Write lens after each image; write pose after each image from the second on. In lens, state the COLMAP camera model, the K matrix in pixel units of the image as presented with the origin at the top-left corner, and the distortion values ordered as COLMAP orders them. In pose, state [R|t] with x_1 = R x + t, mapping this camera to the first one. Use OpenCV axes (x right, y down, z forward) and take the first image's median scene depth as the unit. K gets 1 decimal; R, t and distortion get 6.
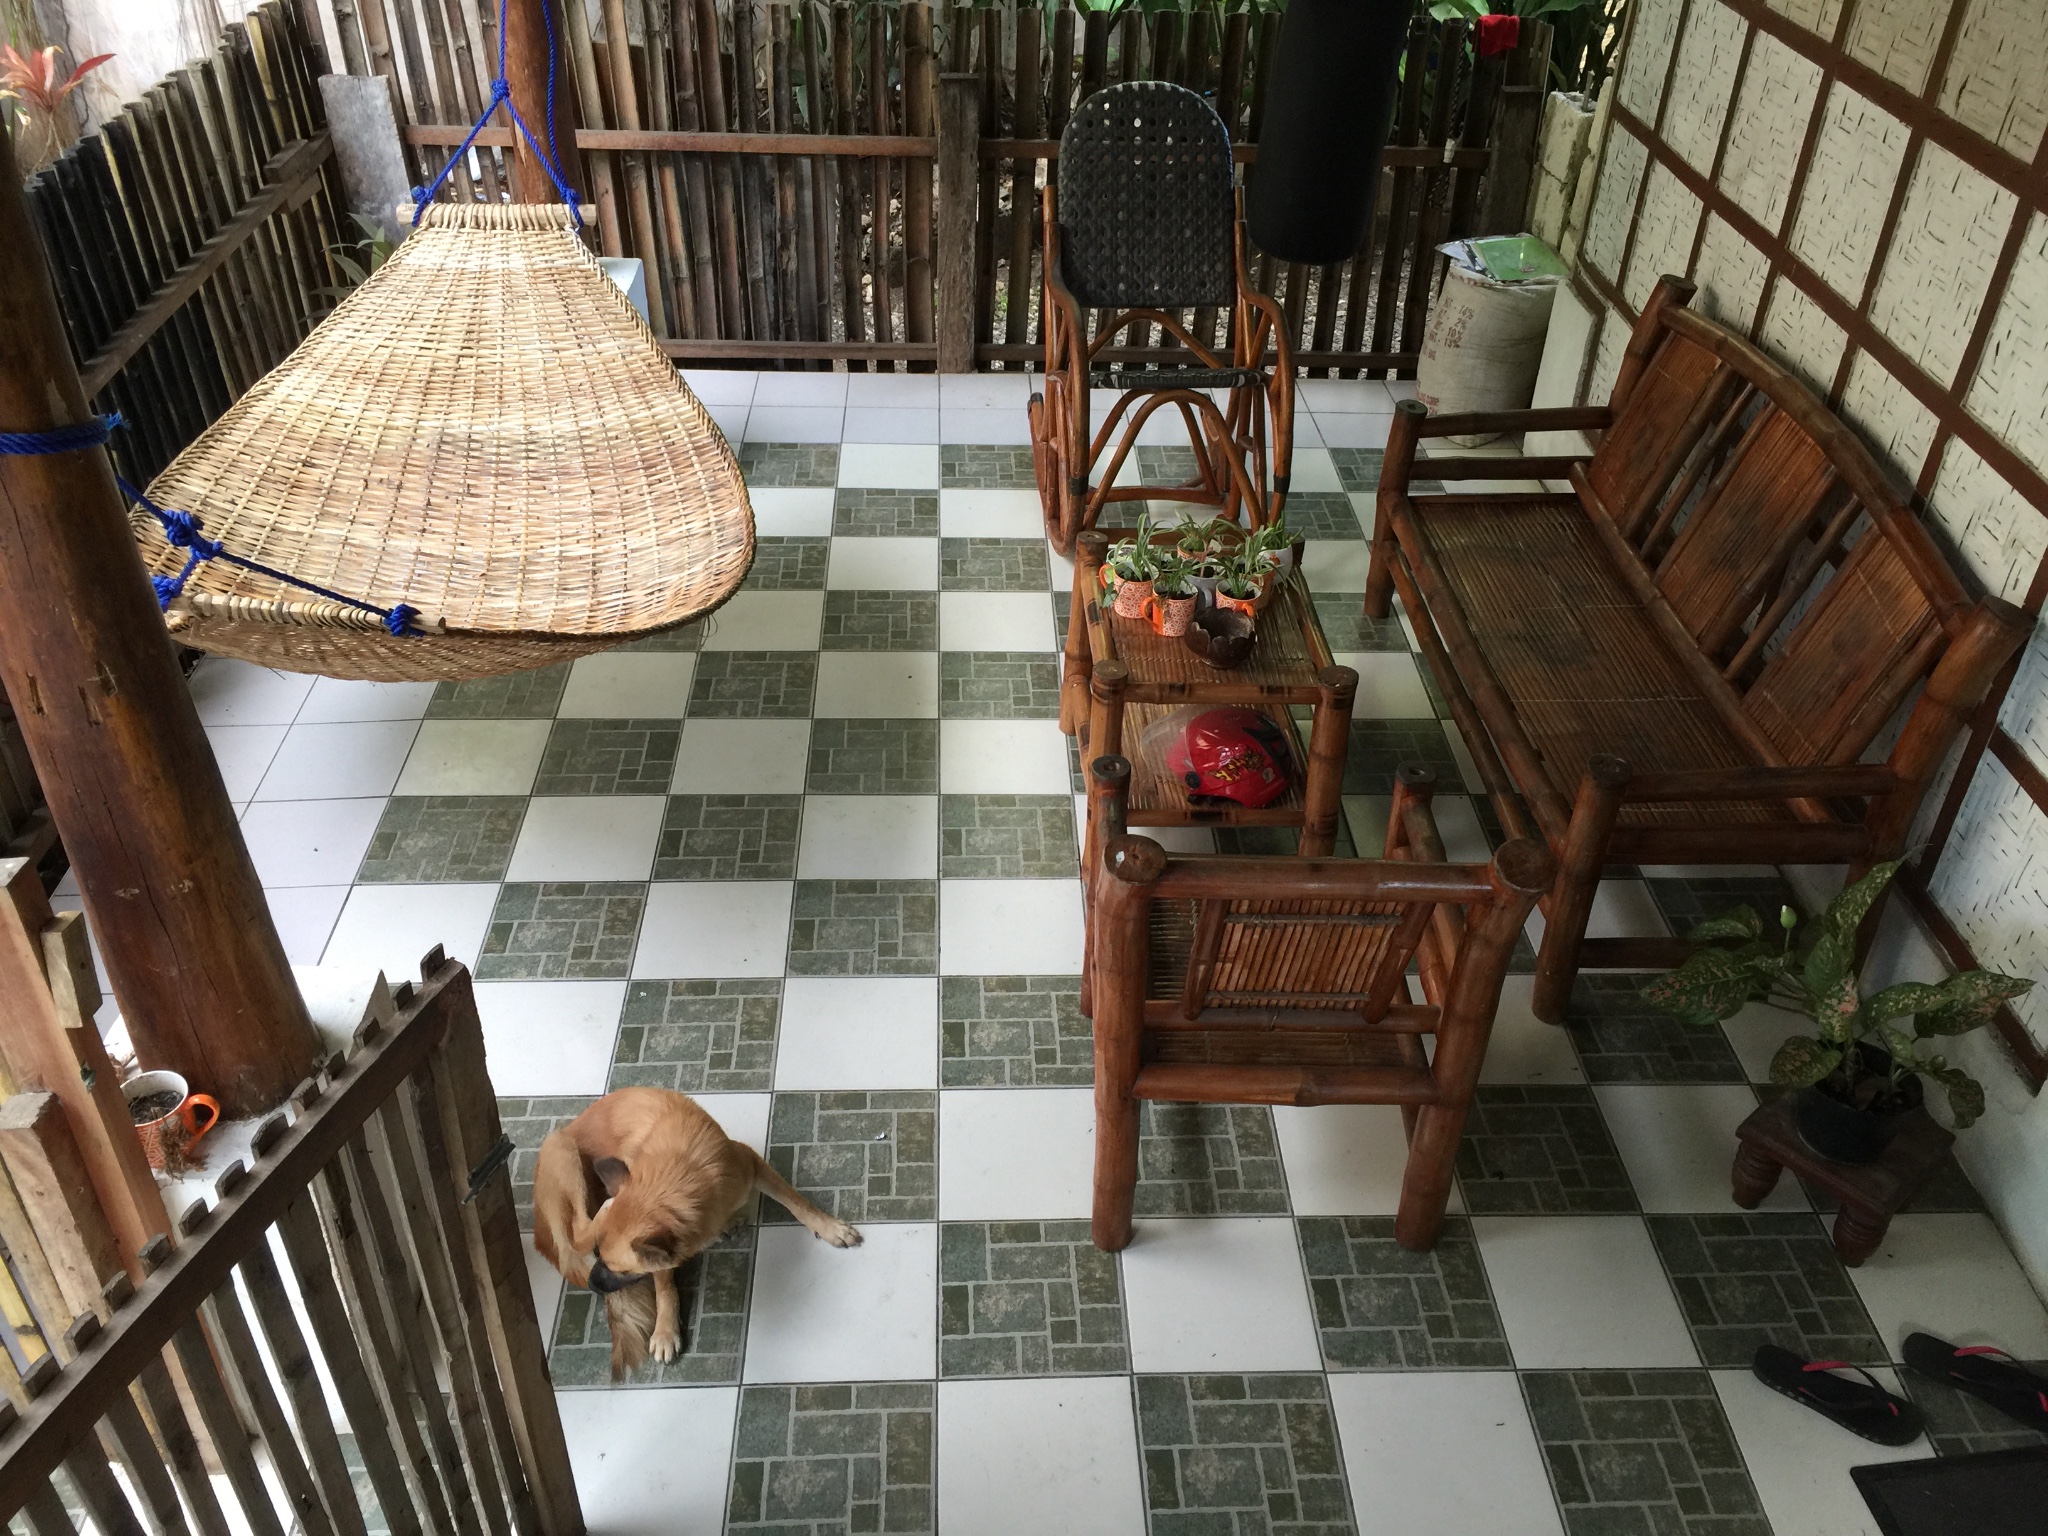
lens RADIAL K [[1753.7, 0, 1027.7], [0, 1753.7, 753.1], [0, 0, 1]] dist [0.076460, -0.095876]
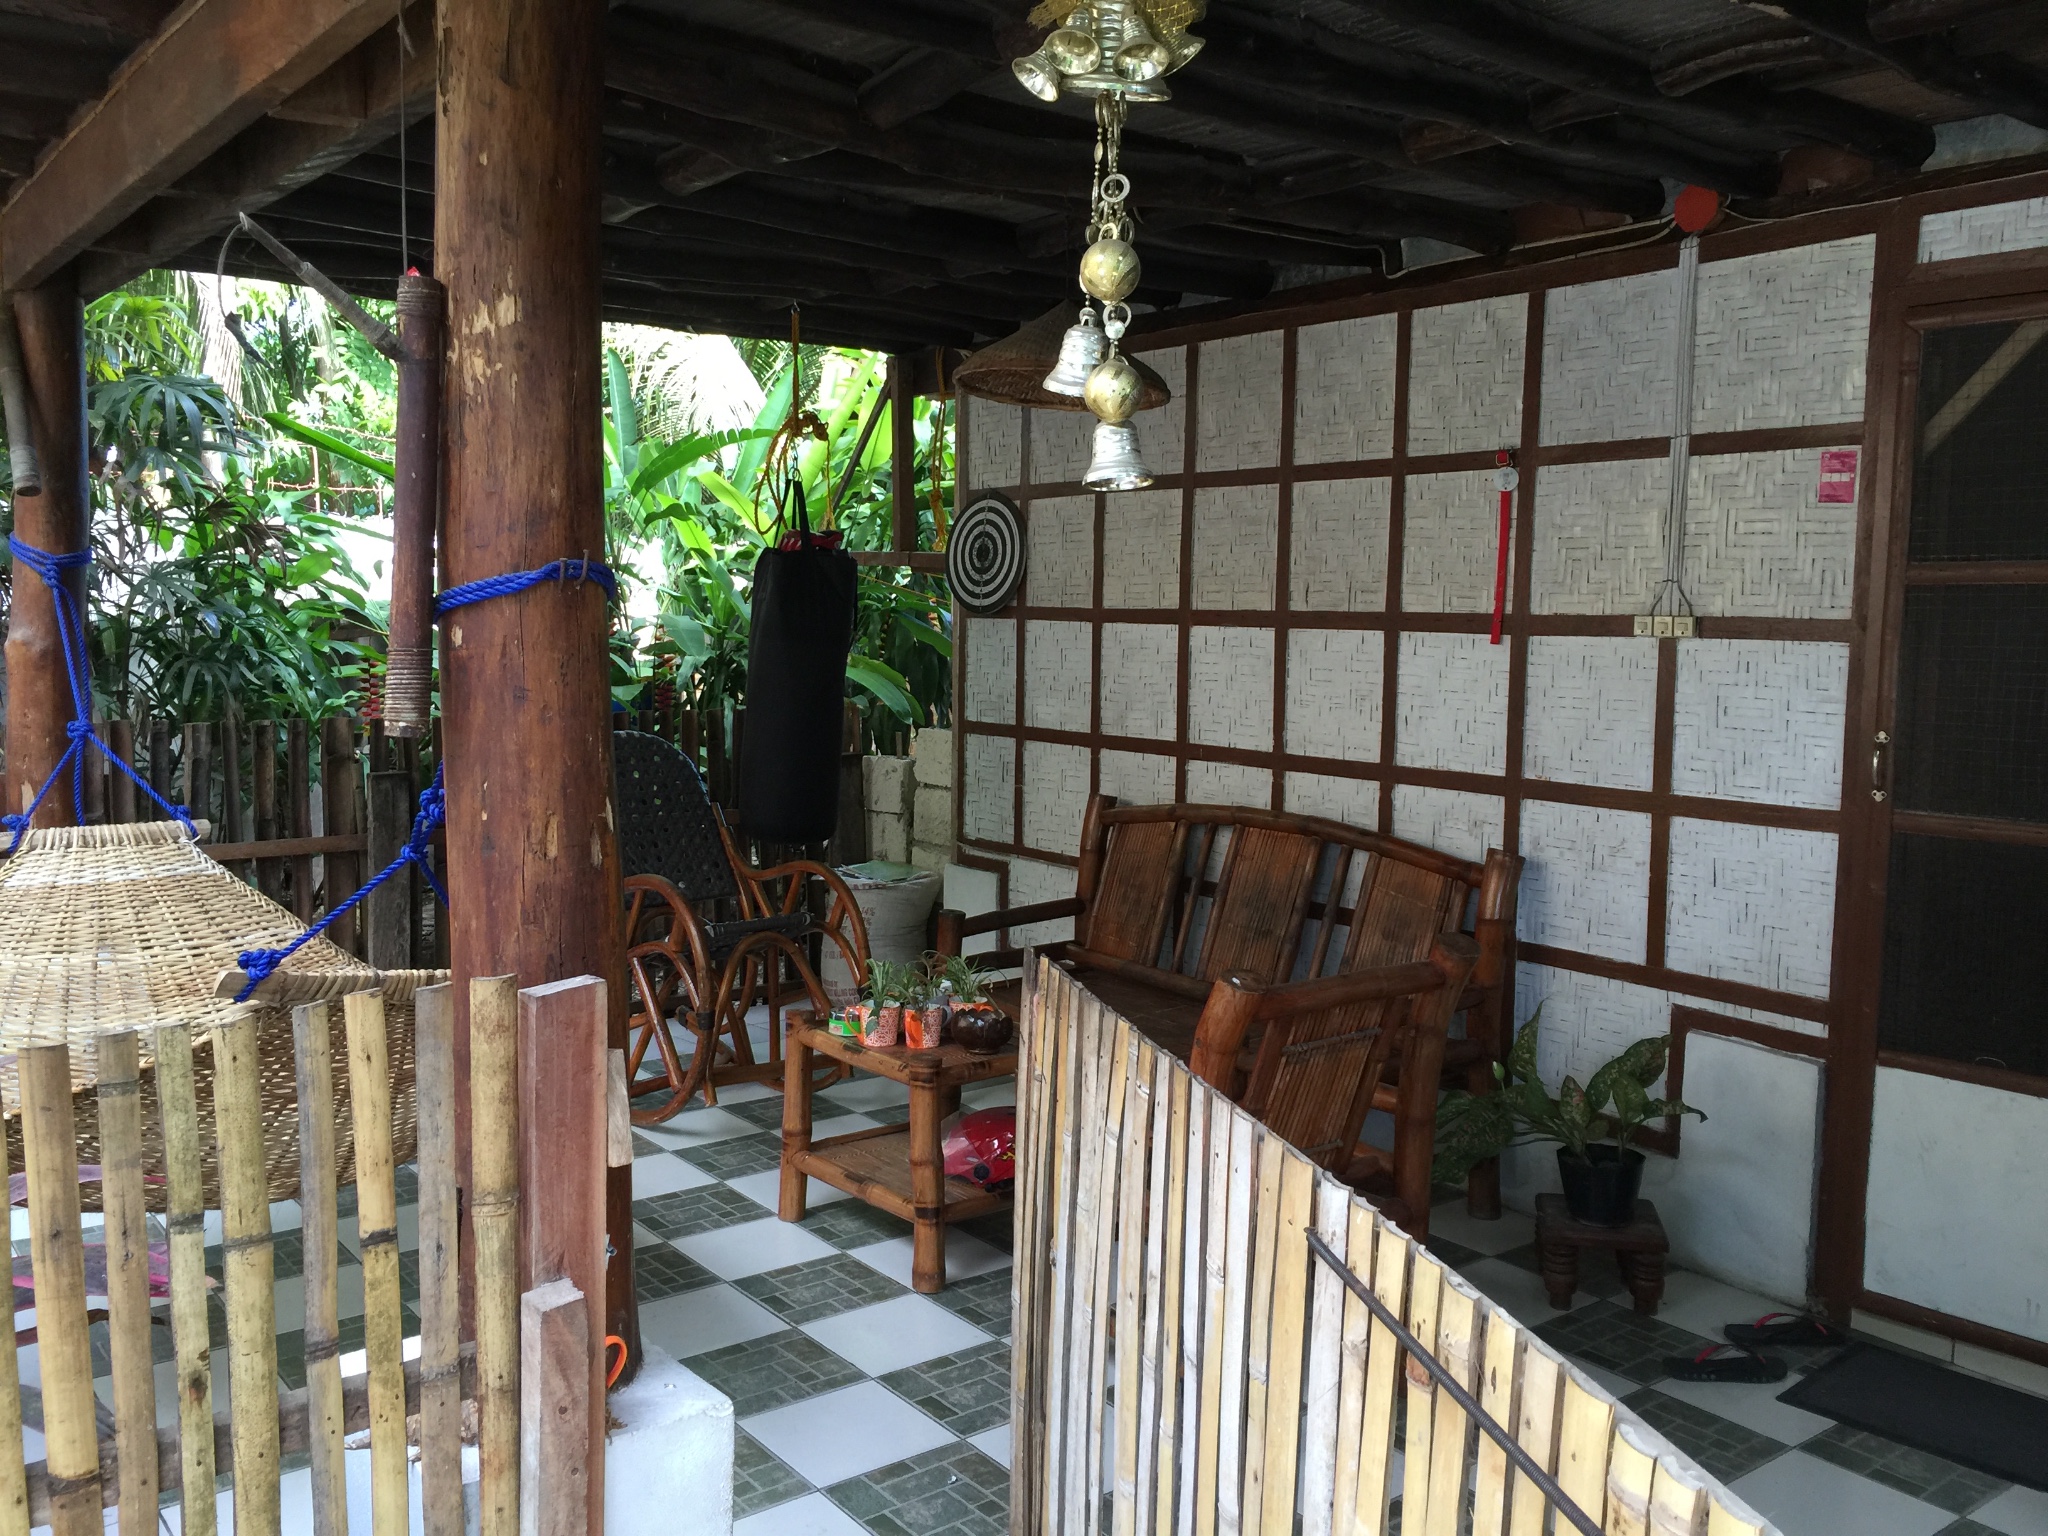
lens RADIAL K [[1753.7, 0, 1027.7], [0, 1753.7, 753.1], [0, 0, 1]] dist [0.076460, -0.095876]
pose [[0.817165, -0.069062, 0.572252, -0.441301], [0.342293, 0.856928, -0.385370, 0.201333], [-0.463764, 0.510789, 0.723891, 0.050874]]
